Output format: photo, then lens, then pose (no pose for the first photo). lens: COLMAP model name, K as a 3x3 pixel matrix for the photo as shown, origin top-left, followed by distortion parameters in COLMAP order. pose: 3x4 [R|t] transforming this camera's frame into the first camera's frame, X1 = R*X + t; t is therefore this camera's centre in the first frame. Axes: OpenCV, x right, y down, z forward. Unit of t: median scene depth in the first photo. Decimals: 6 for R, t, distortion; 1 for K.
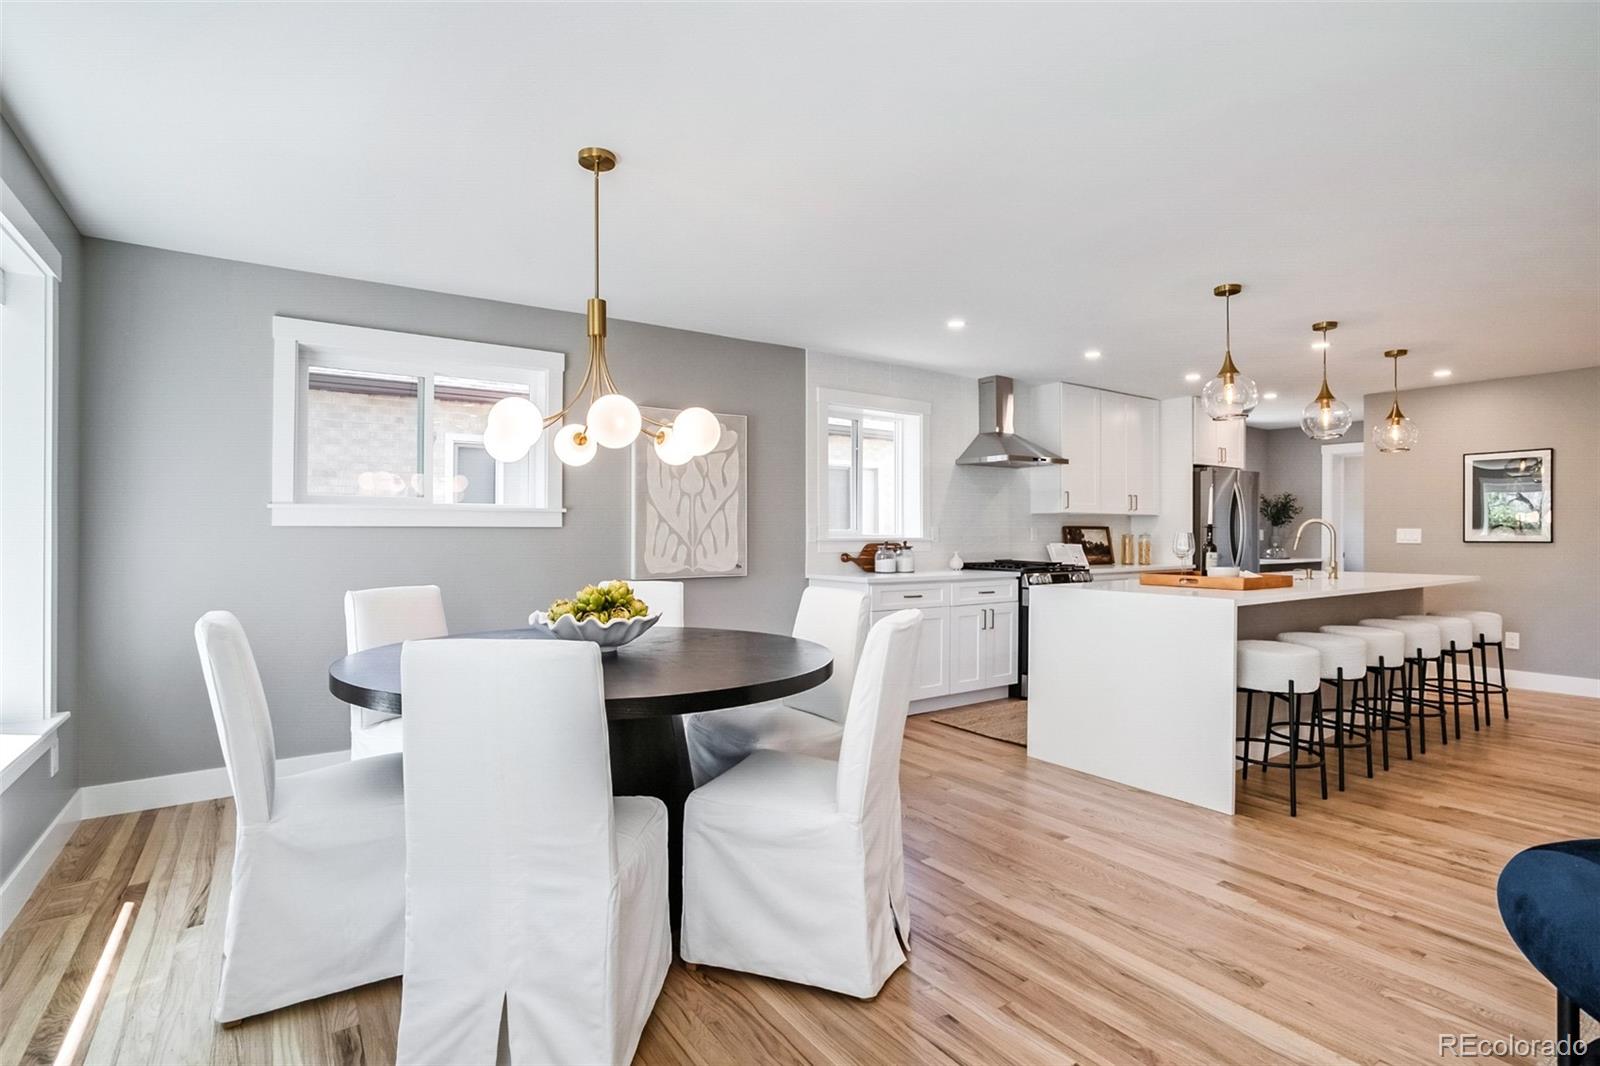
lens RADIAL K [[765.5, 0, 789.7], [0, 765.5, 533.1], [0, 0, 1]] dist [-0.057916, 0.032161]
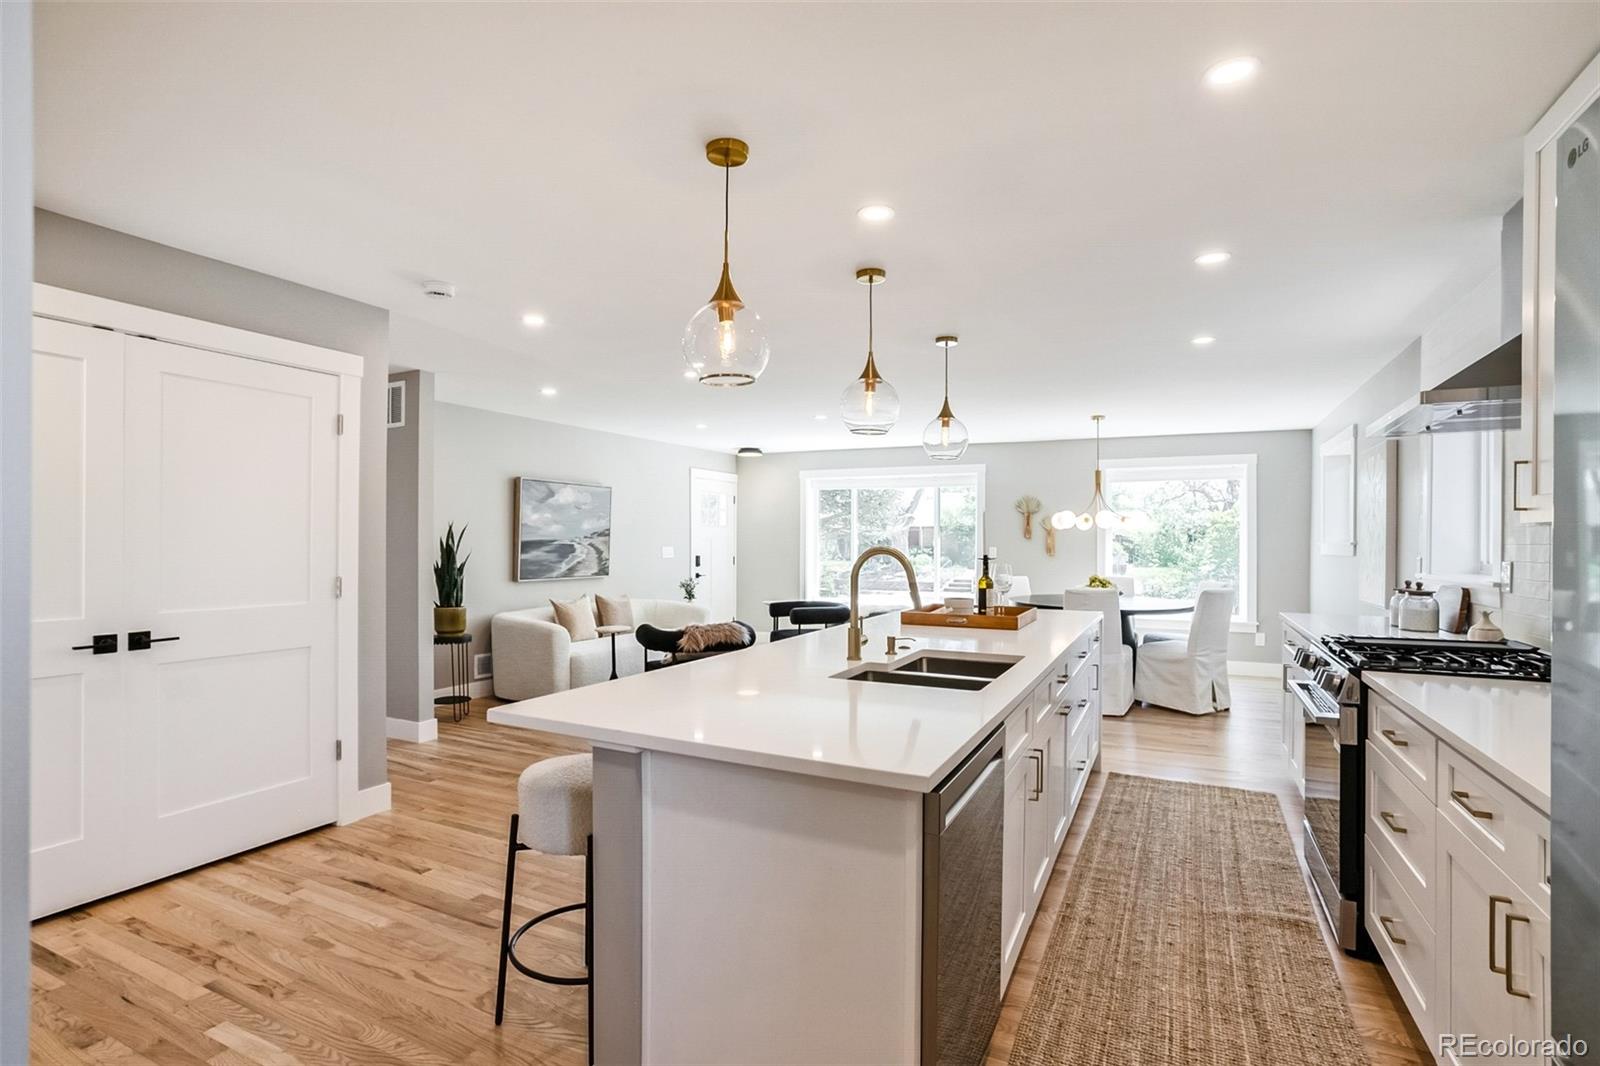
lens RADIAL K [[779.5, 0, 800.0], [0, 779.5, 533.0], [0, 0, 1]] dist [-0.036921, 0.023000]
pose [[-0.868859, -0.012211, -0.494908, 1.038306], [-0.007590, 0.999907, -0.011347, -0.022182], [0.495001, -0.006102, -0.868871, 1.466157]]
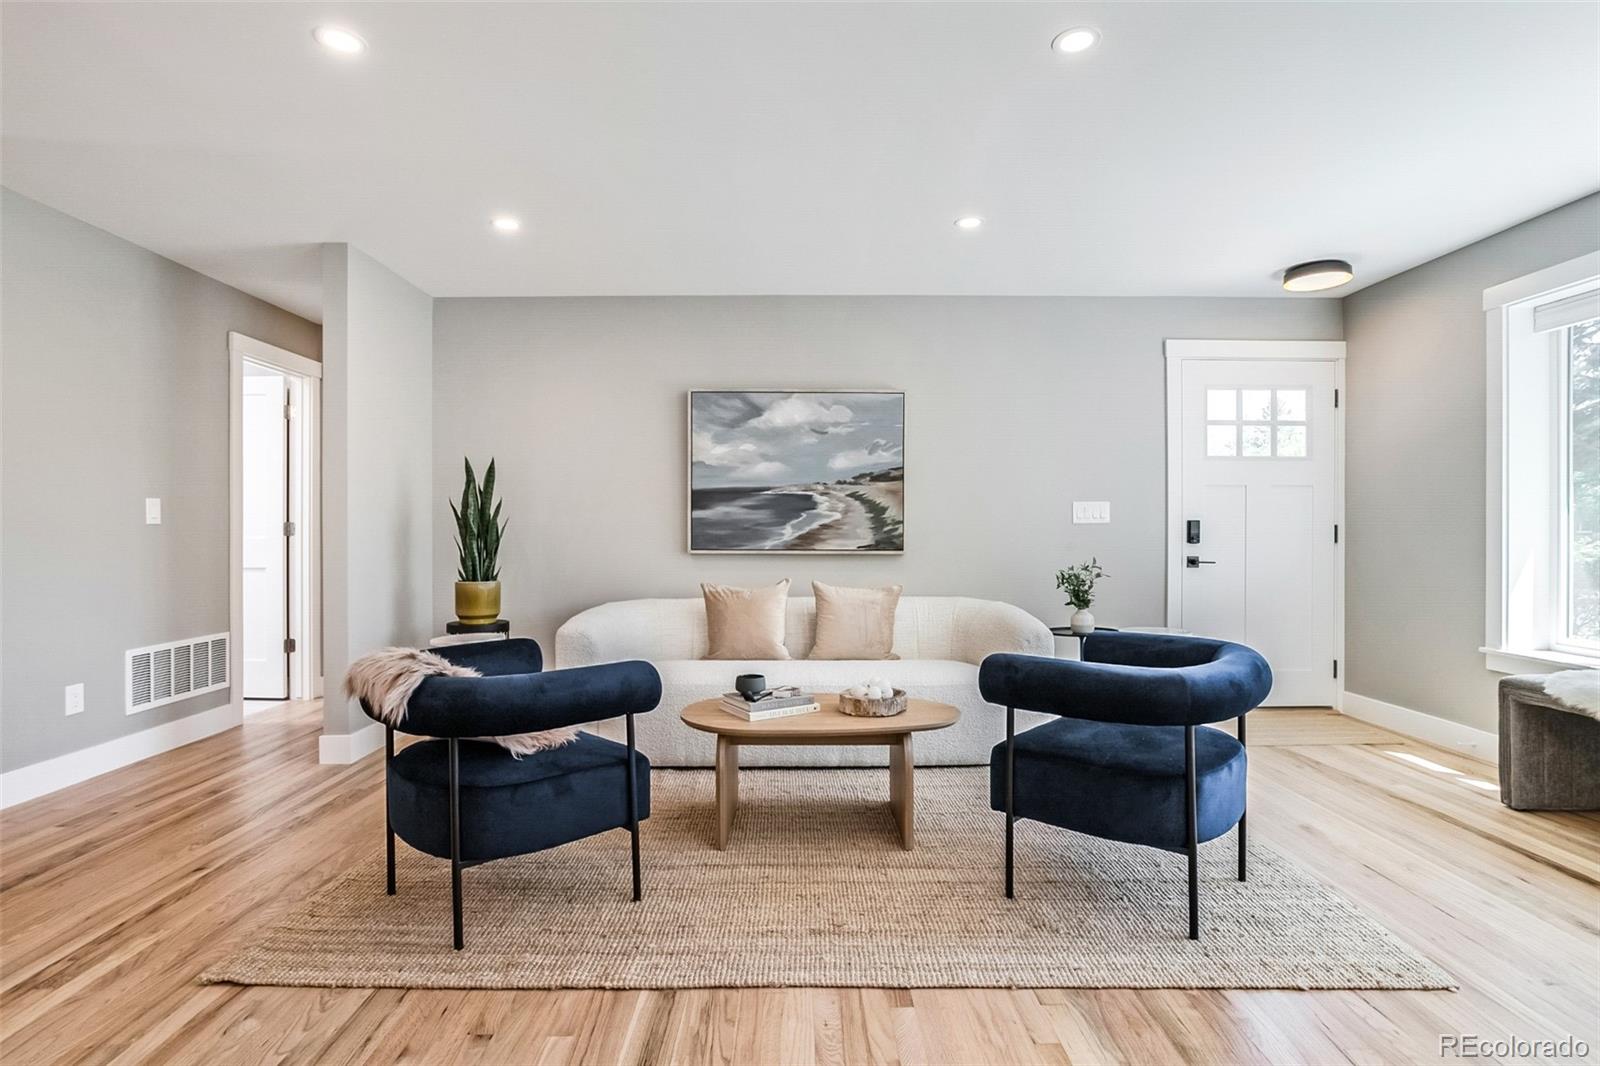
lens RADIAL K [[765.5, 0, 789.7], [0, 765.5, 533.1], [0, 0, 1]] dist [-0.057916, 0.032161]
pose [[-0.831003, -0.007402, 0.556218, 0.201991], [-0.002986, 0.999956, 0.008845, 0.022232], [-0.556260, 0.005689, -0.830989, 0.668103]]
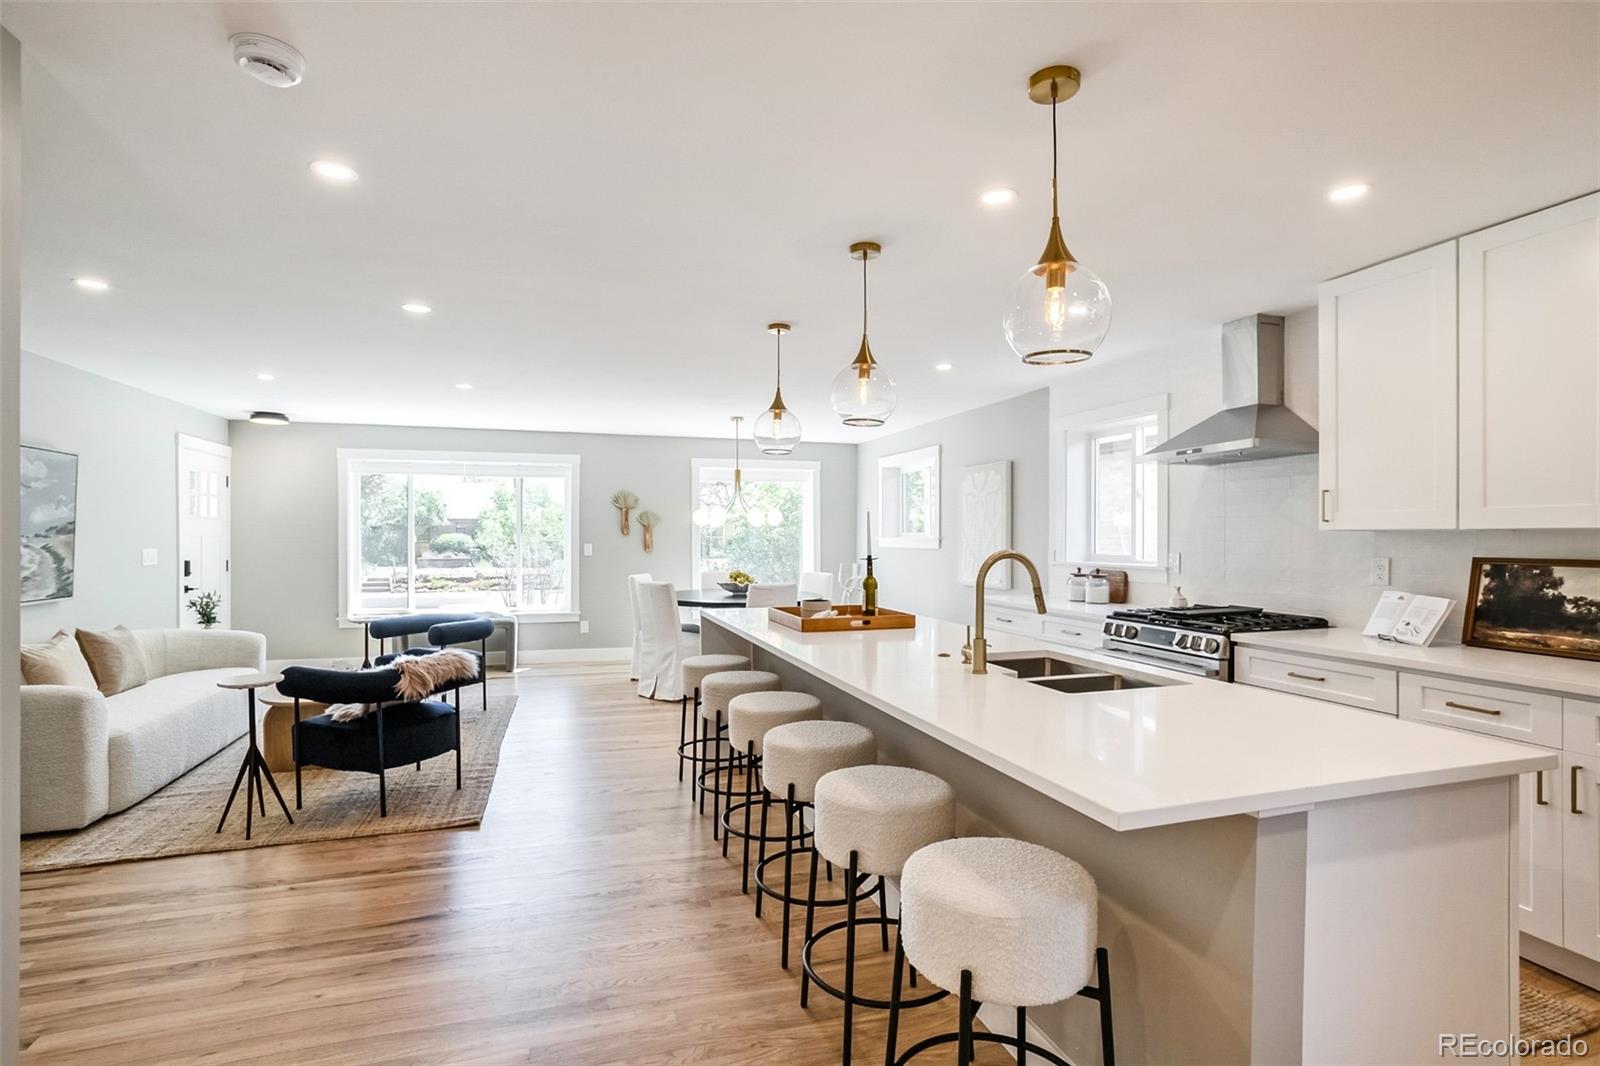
lens RADIAL K [[772.8, 0, 793.1], [0, 772.8, 538.7], [0, 0, 1]] dist [-0.058361, 0.031793]
pose [[-0.284402, 0.000855, -0.958705, 1.248847], [-0.002251, 0.999996, 0.001560, -0.027705], [0.958702, 0.002602, -0.284399, 1.031391]]
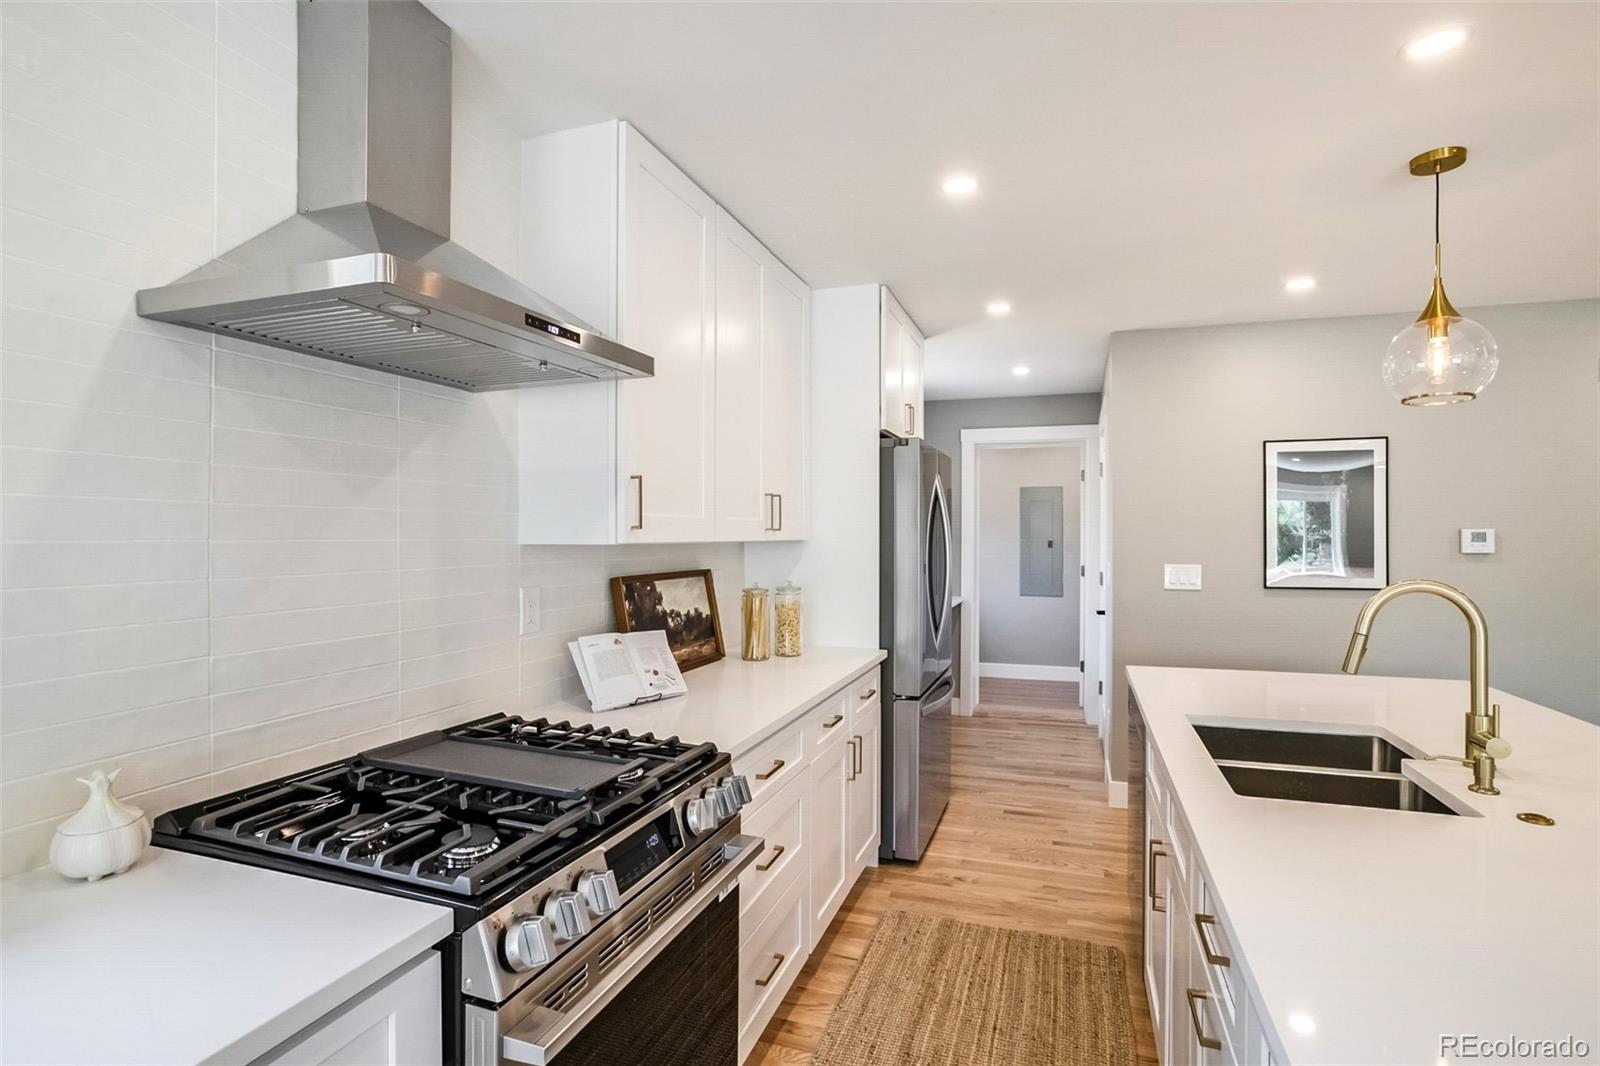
lens RADIAL K [[792.8, 0, 795.4], [0, 792.8, 530.1], [0, 0, 1]] dist [-0.059993, 0.036032]
pose [[0.804916, 0.001513, 0.593387, 0.293161], [0.002785, 0.999976, -0.006327, -0.039508], [-0.593382, 0.006746, 0.804893, 0.910152]]
